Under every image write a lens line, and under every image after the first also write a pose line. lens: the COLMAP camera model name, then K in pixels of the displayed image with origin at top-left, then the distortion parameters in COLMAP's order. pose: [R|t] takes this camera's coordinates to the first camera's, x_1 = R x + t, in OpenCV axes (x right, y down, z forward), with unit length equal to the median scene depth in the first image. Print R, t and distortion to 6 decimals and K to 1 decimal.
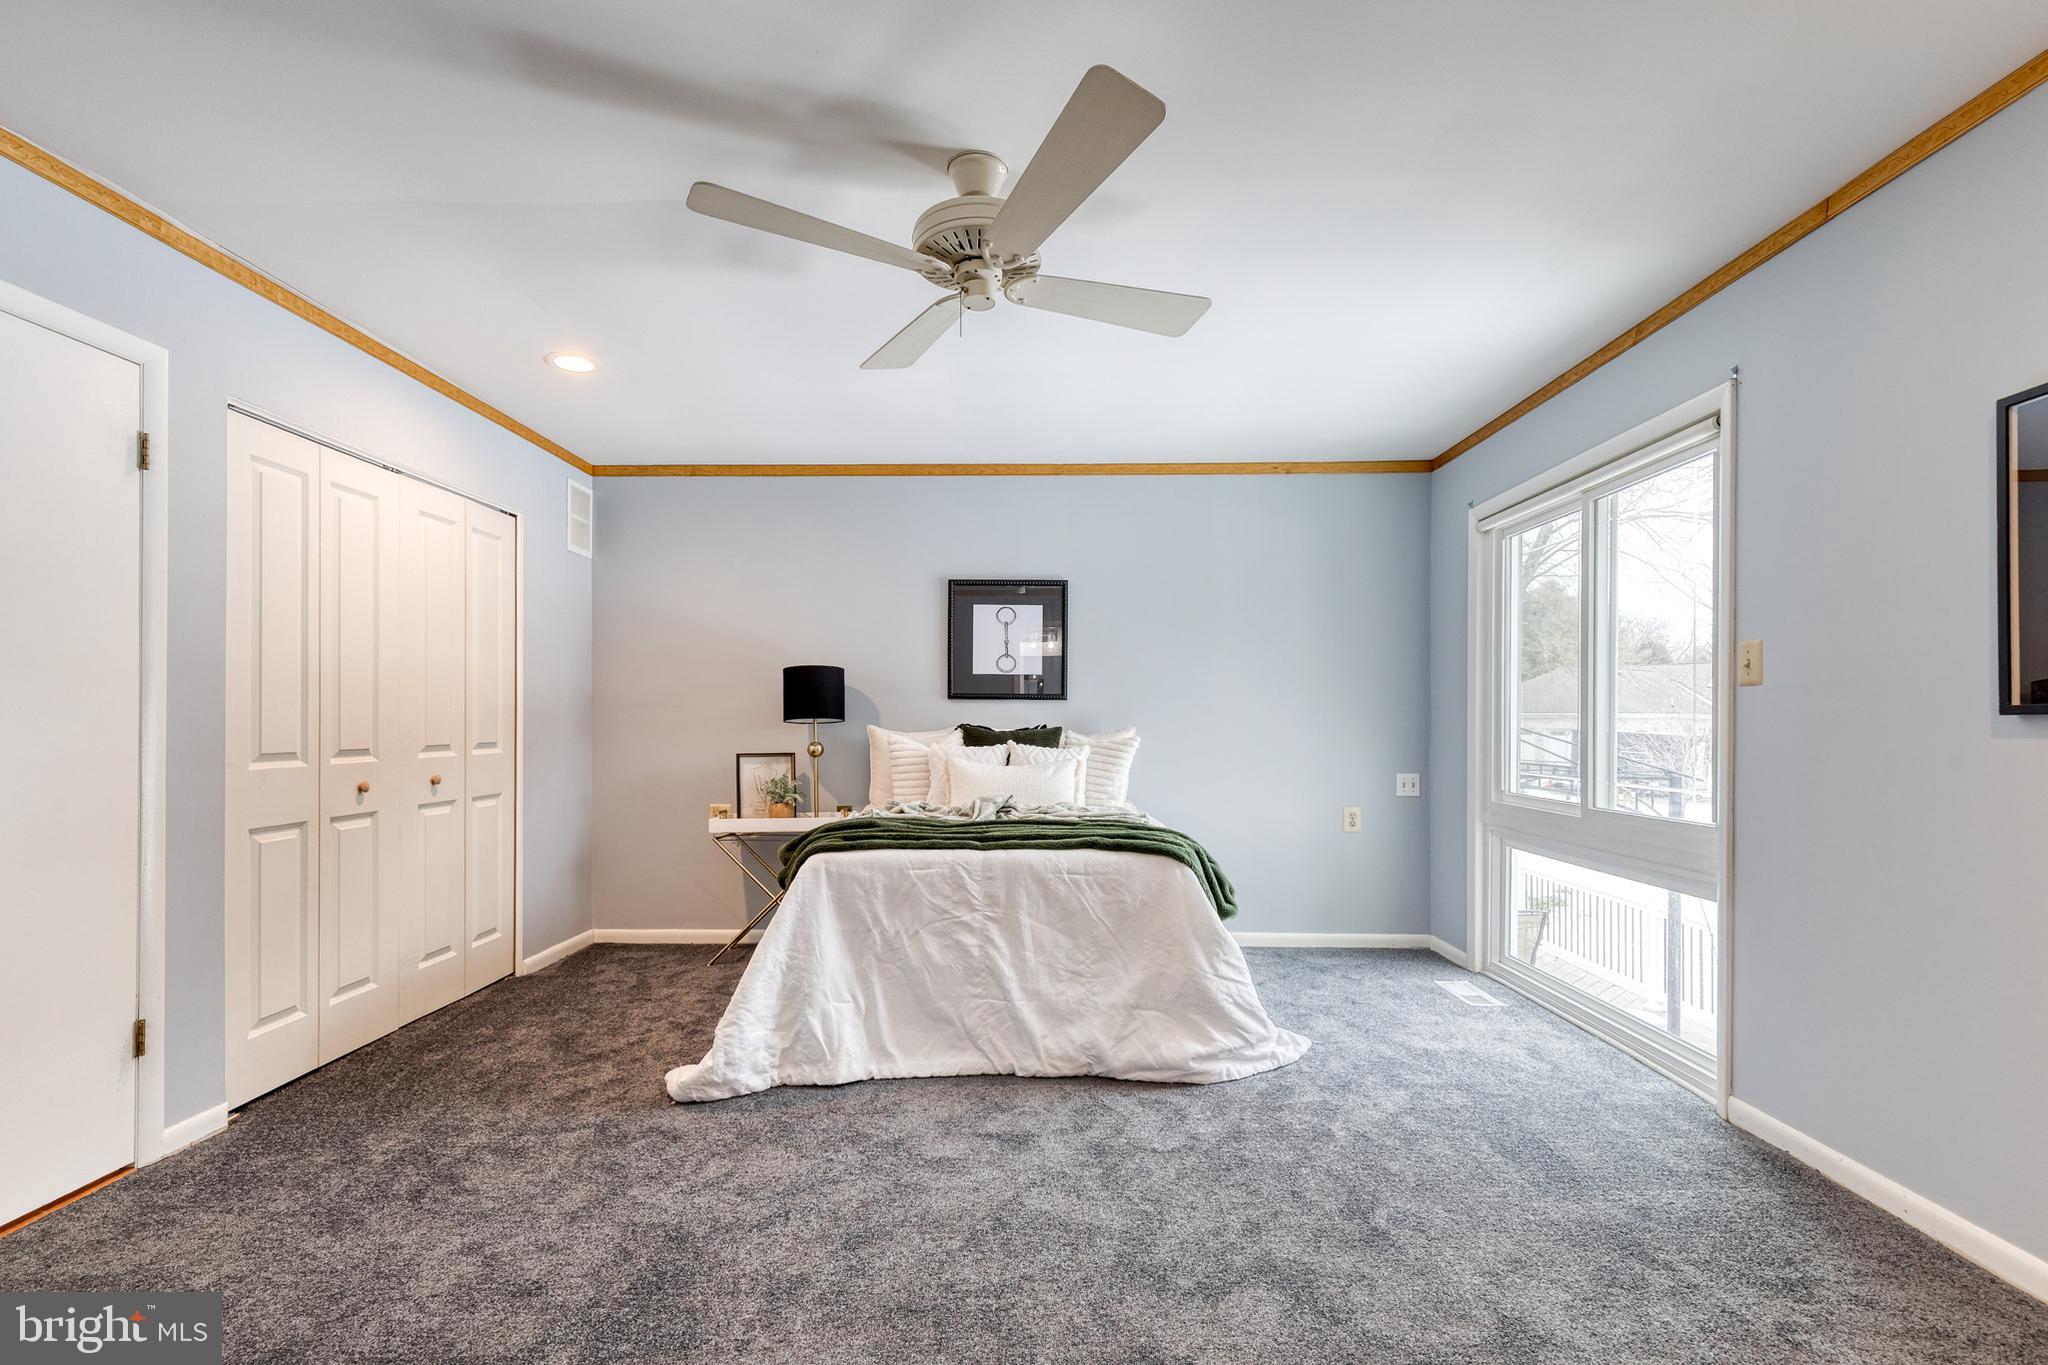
lens RADIAL K [[937.9, 0, 1026.2], [0, 937.9, 721.8], [0, 0, 1]] dist [0.010792, -0.000075]
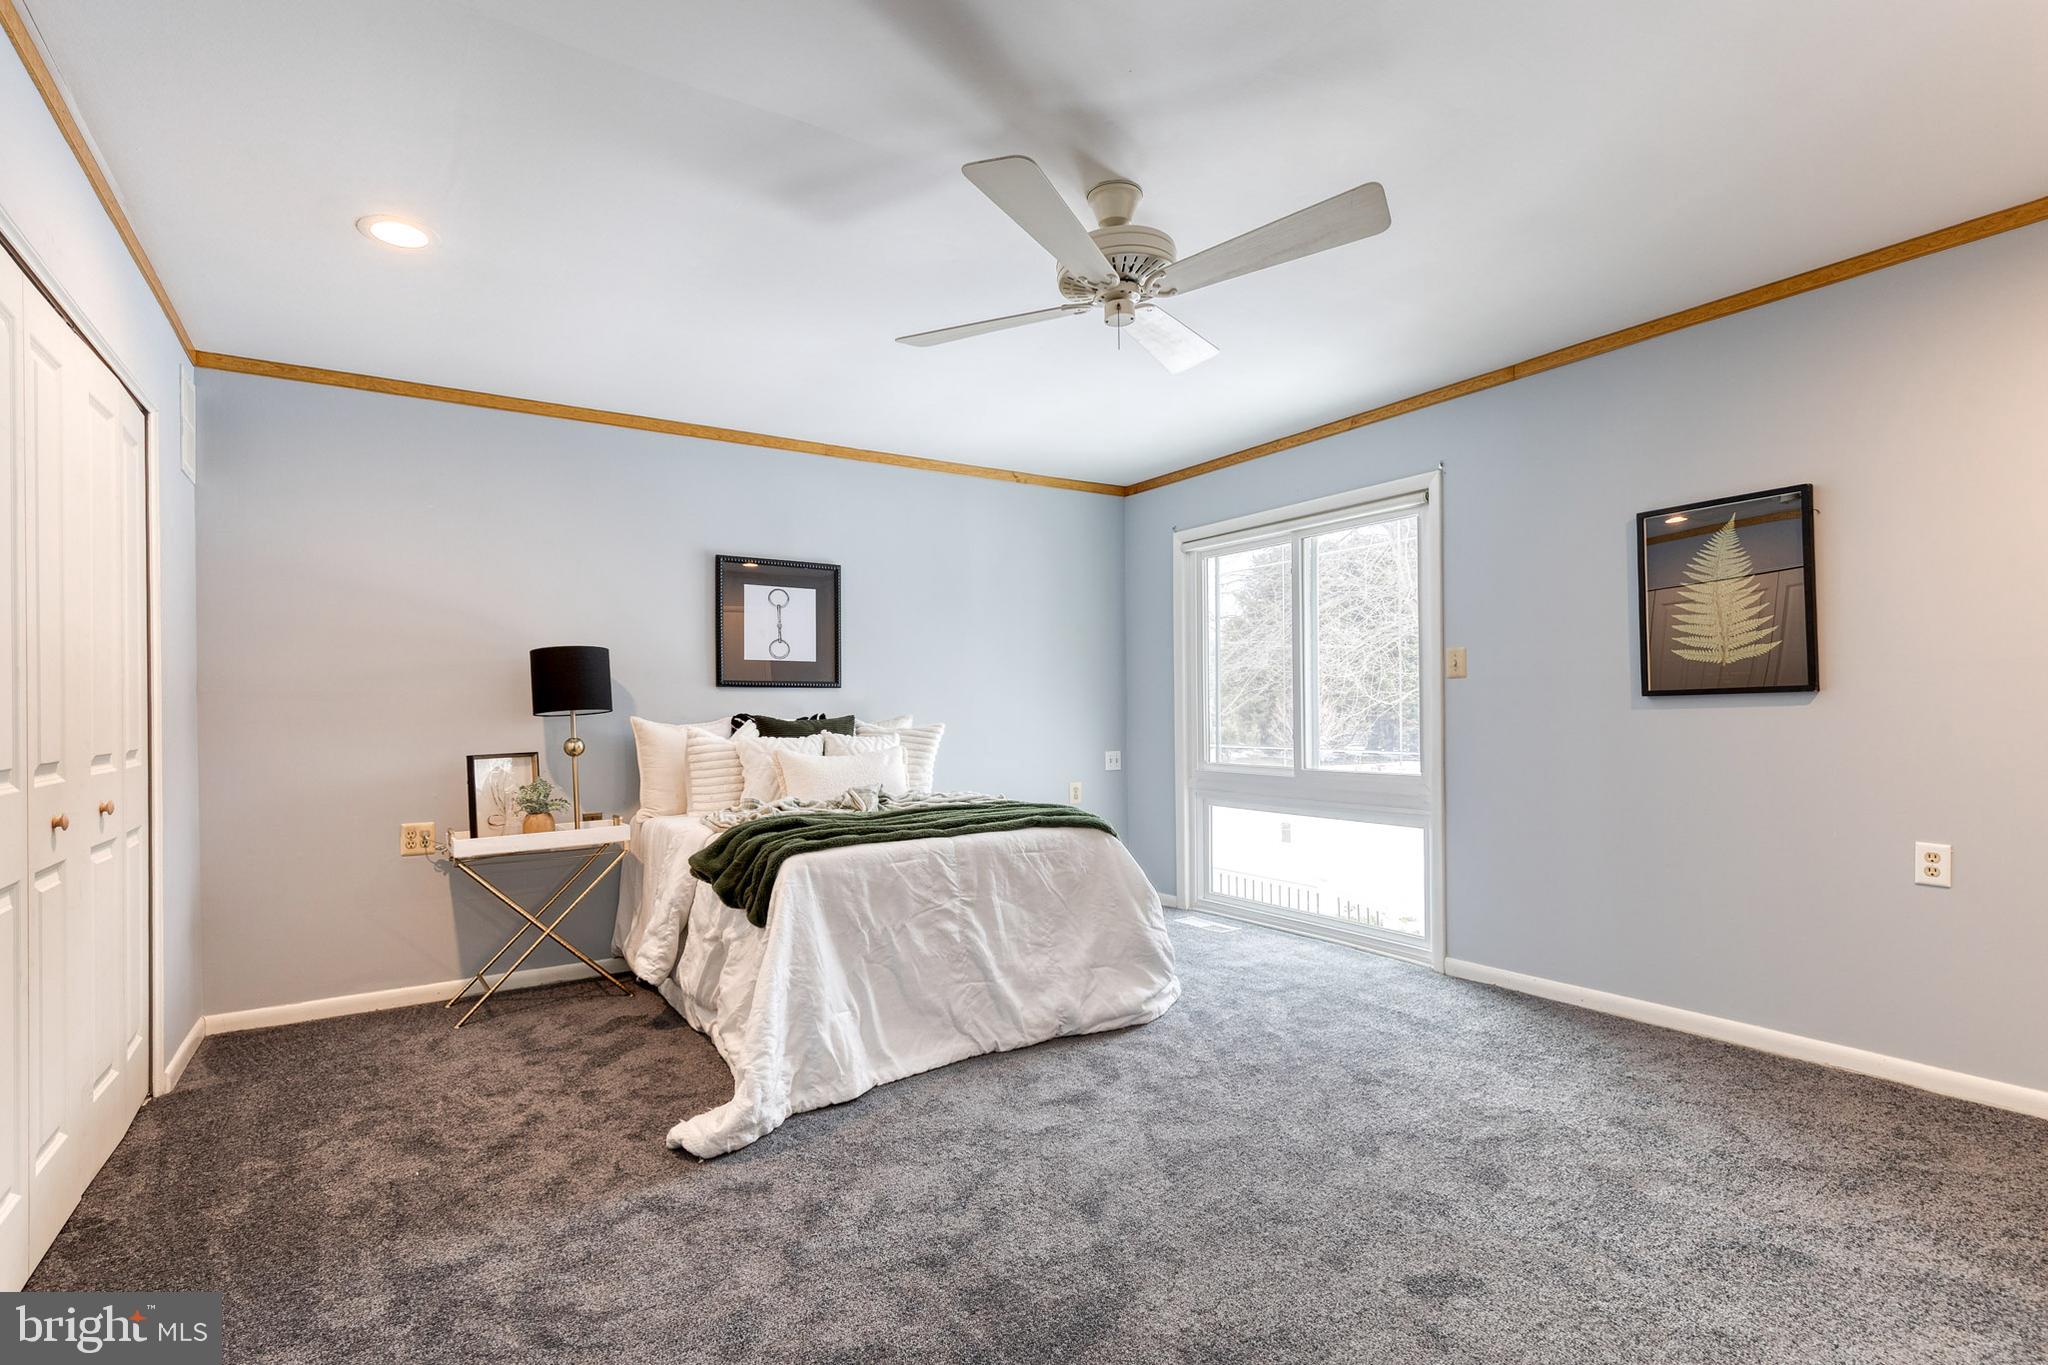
lens RADIAL K [[955.0, 0, 1026.9], [0, 955.0, 708.8], [0, 0, 1]] dist [0.011966, -0.000151]
pose [[0.831816, -0.010543, 0.554952, -0.555541], [0.012490, 0.999922, 0.000276, 0.000848], [-0.554911, 0.006702, 0.831883, 0.106561]]
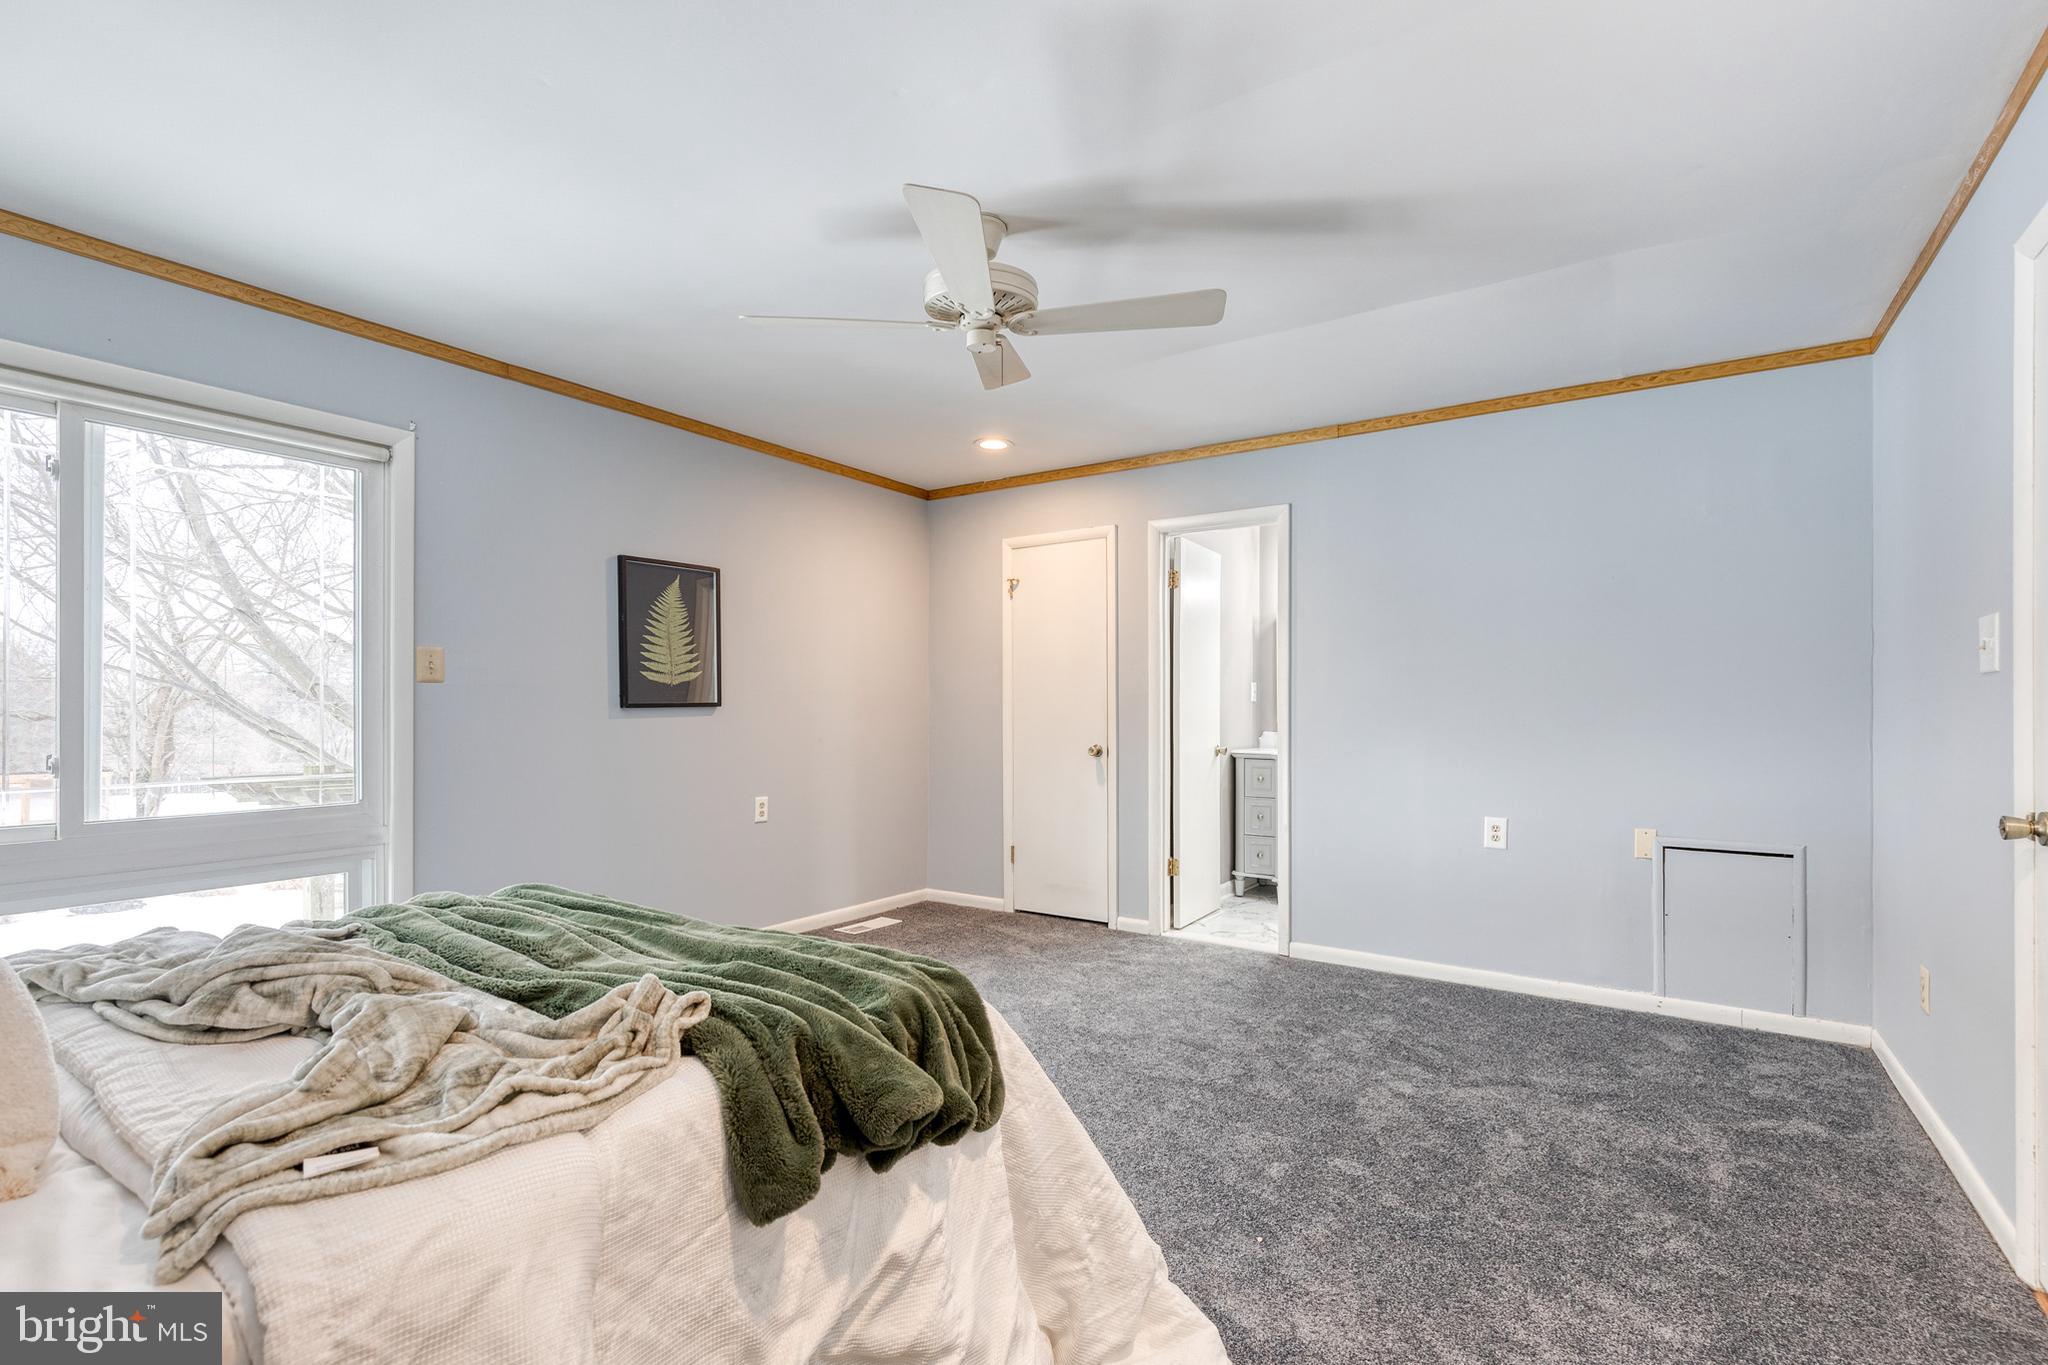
lens RADIAL K [[955.0, 0, 1026.9], [0, 955.0, 708.8], [0, 0, 1]] dist [0.011966, -0.000151]
pose [[-0.839185, -0.001311, 0.543844, -0.537517], [-0.001679, 0.999999, -0.000180, -0.004230], [-0.543843, -0.001064, -0.839186, 1.445585]]
